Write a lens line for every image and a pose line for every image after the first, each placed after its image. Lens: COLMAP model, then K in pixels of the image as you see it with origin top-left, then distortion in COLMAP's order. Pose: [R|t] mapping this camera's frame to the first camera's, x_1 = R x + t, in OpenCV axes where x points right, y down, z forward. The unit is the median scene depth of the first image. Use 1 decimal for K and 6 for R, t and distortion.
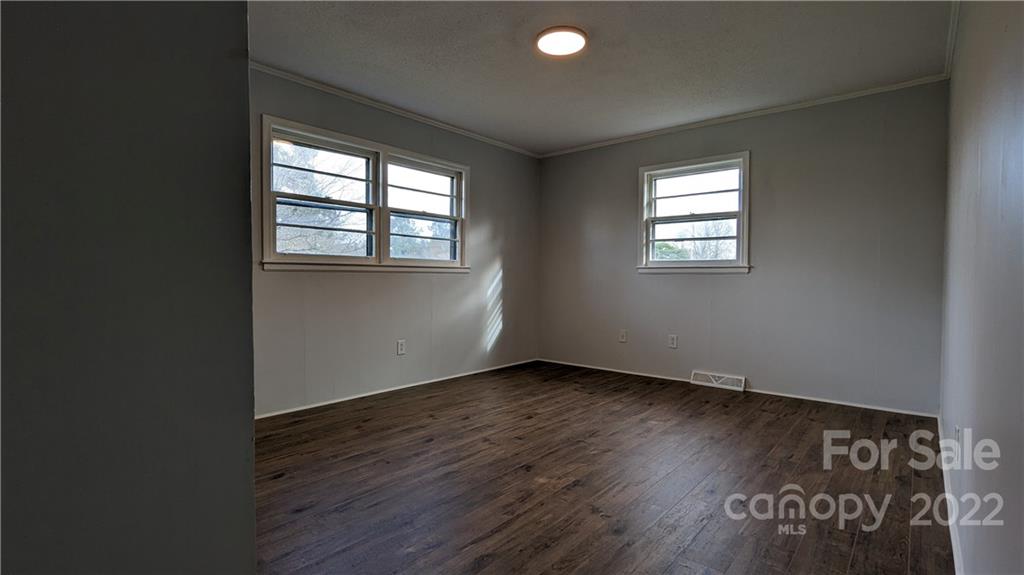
lens RADIAL K [[482.4, 0, 509.3], [0, 482.4, 290.4], [0, 0, 1]] dist [-0.002620, 0.001399]
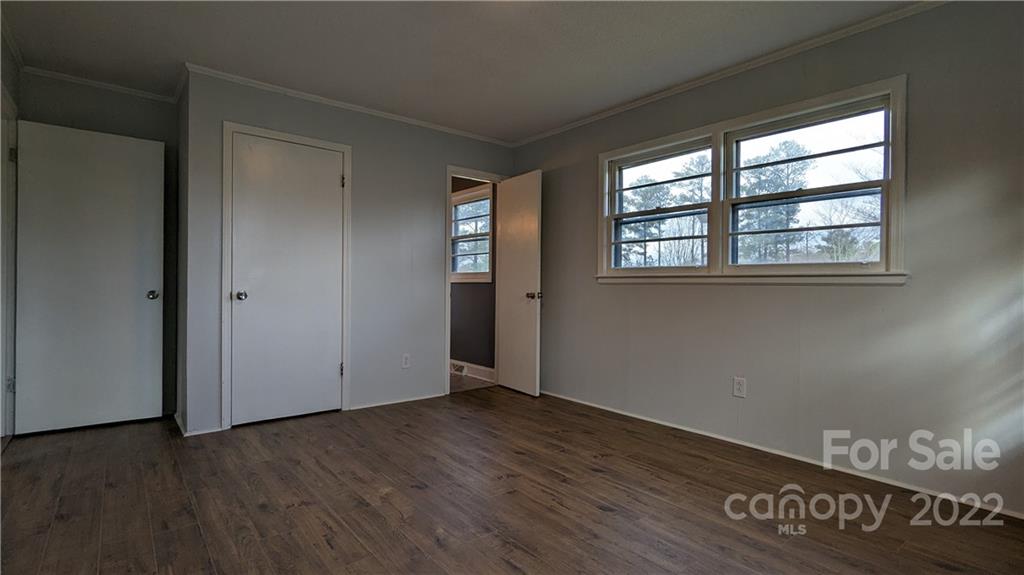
lens RADIAL K [[482.4, 0, 509.3], [0, 482.4, 290.4], [0, 0, 1]] dist [-0.002620, 0.001399]
pose [[-0.180122, 0.001582, -0.983643, 0.782099], [-0.039644, 0.999175, 0.008867, -0.029338], [0.982845, 0.040593, -0.179910, 1.103236]]
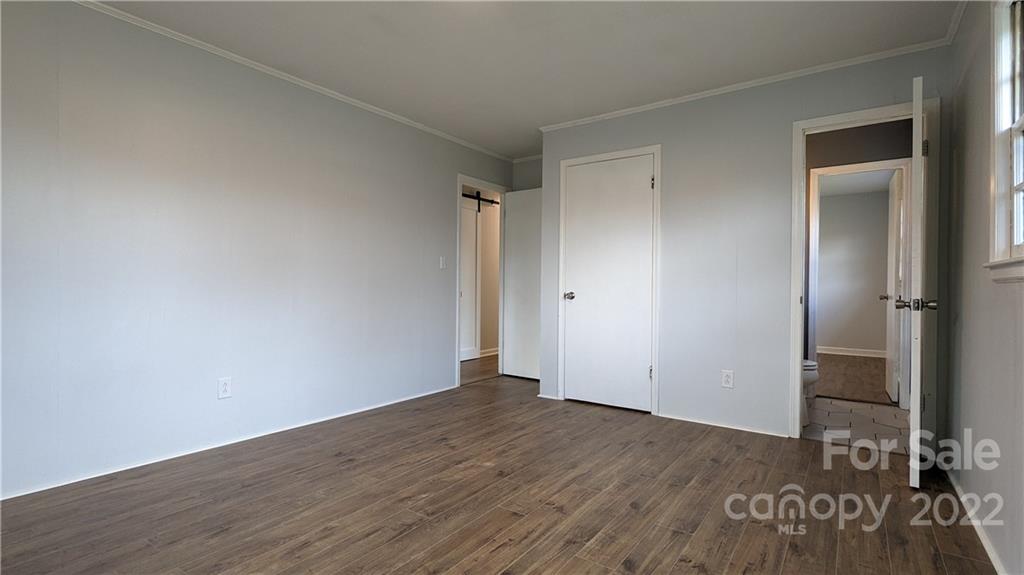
lens RADIAL K [[482.4, 0, 509.3], [0, 482.4, 290.4], [0, 0, 1]] dist [-0.002620, 0.001399]
pose [[-0.996438, -0.013594, -0.083223, 0.092711], [-0.016749, 0.999163, 0.037327, -0.047136], [0.082646, 0.038588, -0.995832, 1.659095]]
